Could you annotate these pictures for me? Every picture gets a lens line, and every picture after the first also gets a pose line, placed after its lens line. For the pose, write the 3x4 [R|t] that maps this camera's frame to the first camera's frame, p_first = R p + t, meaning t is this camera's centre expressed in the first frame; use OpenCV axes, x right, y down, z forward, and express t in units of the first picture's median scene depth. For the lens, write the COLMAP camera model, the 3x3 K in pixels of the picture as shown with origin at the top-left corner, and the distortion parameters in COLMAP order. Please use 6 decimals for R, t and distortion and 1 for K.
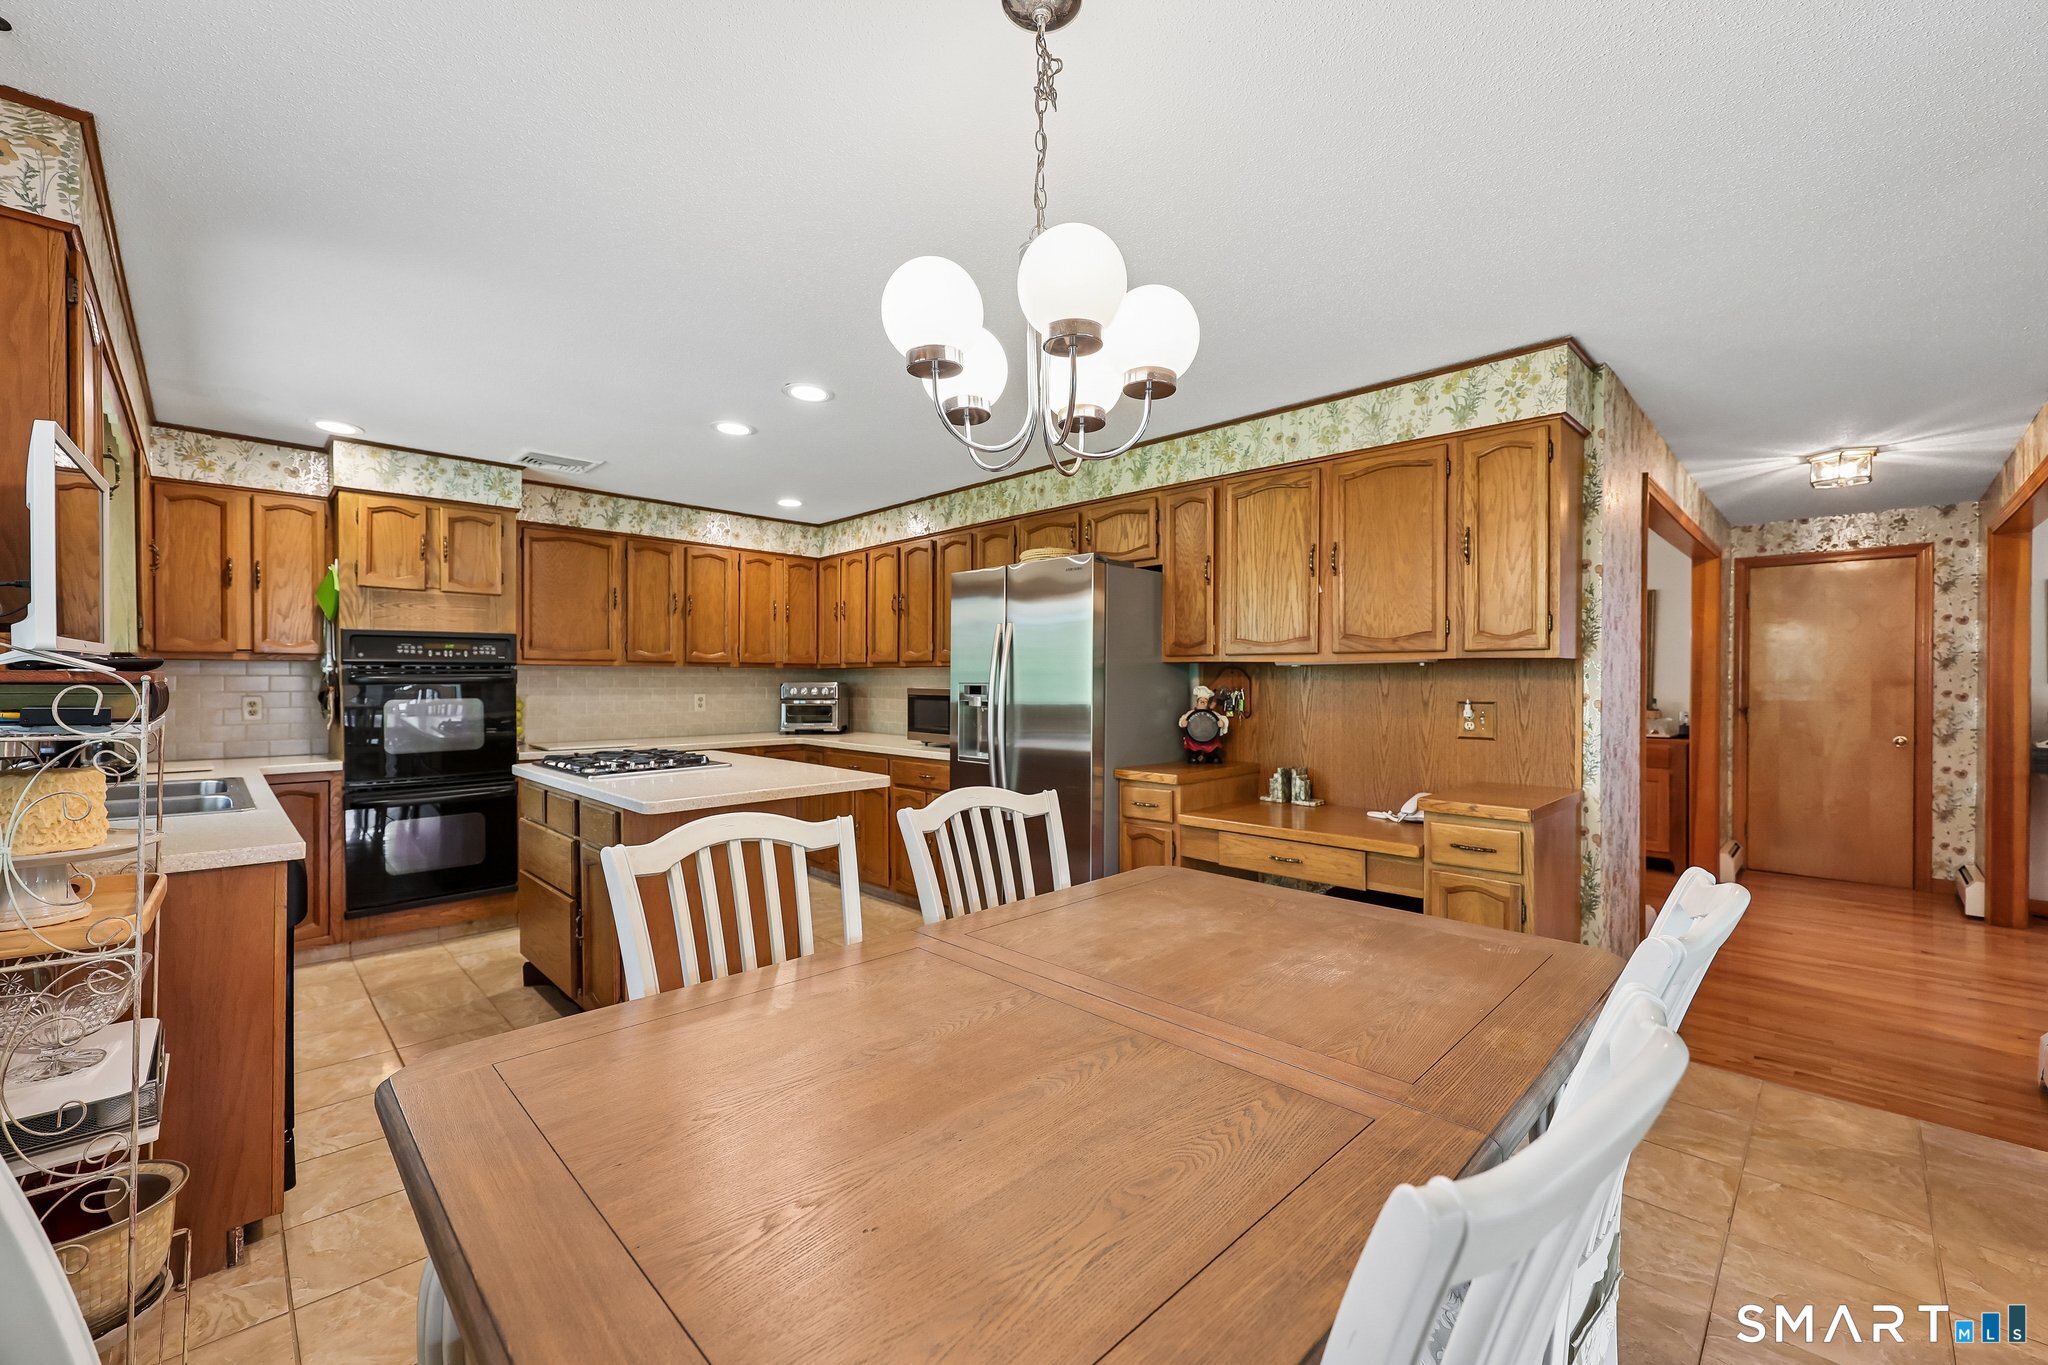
lens RADIAL K [[828.2, 0, 1025.1], [0, 828.2, 677.6], [0, 0, 1]] dist [-0.002722, -0.000724]
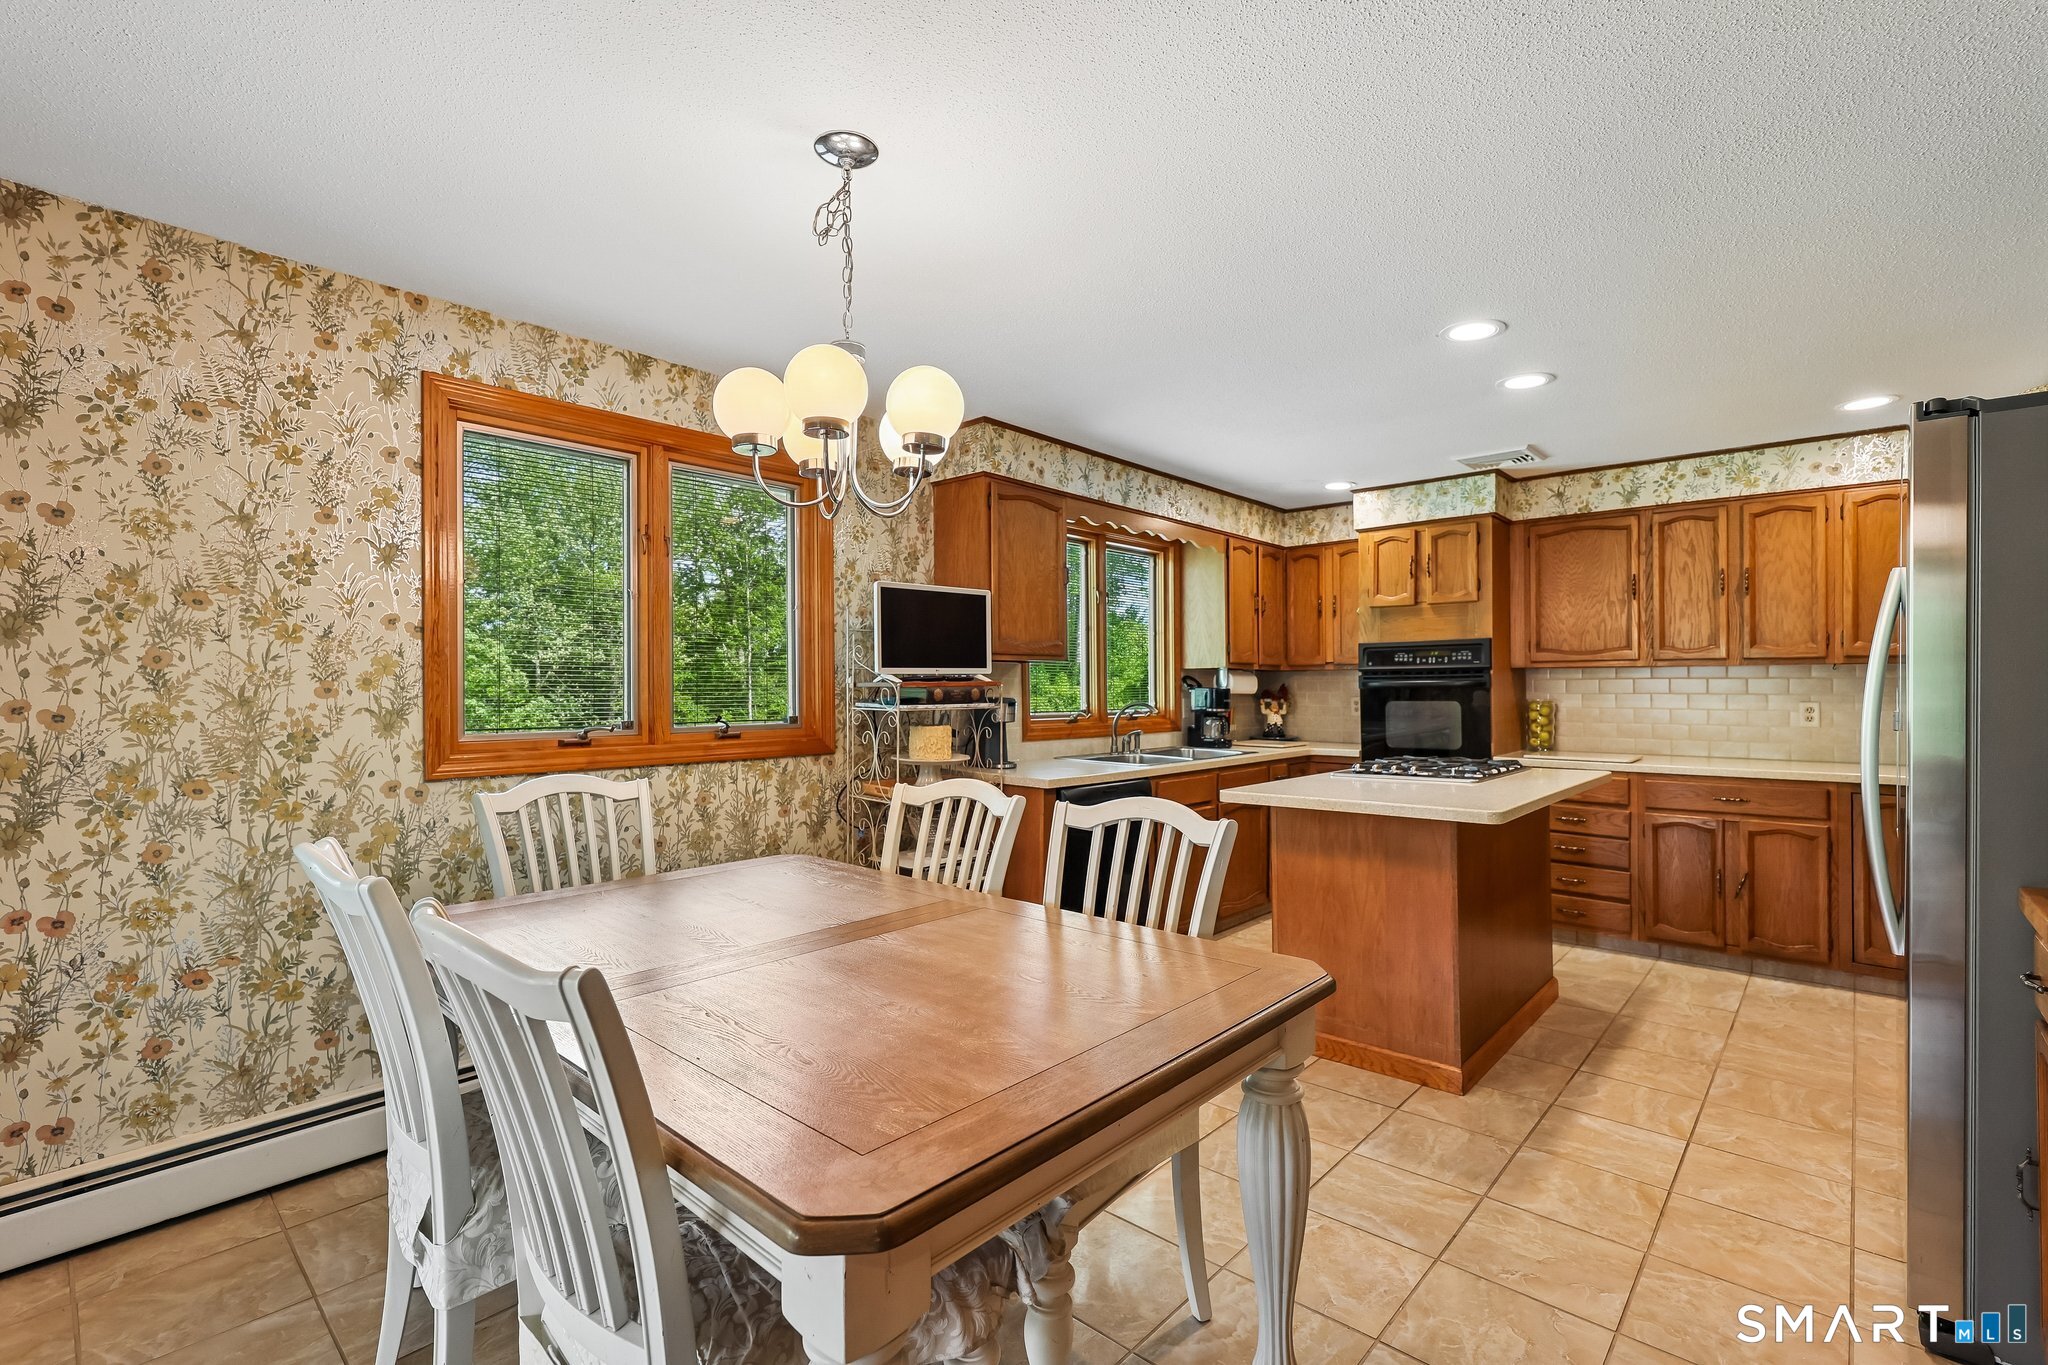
lens RADIAL K [[913.7, 0, 1024.0], [0, 913.7, 682.5], [0, 0, 1]] dist [0.000198, -0.000048]
pose [[0.047737, -0.006713, -0.998837, 0.470765], [0.007624, 0.999951, -0.006356, 0.004153], [0.998831, -0.007312, 0.047786, 0.386211]]
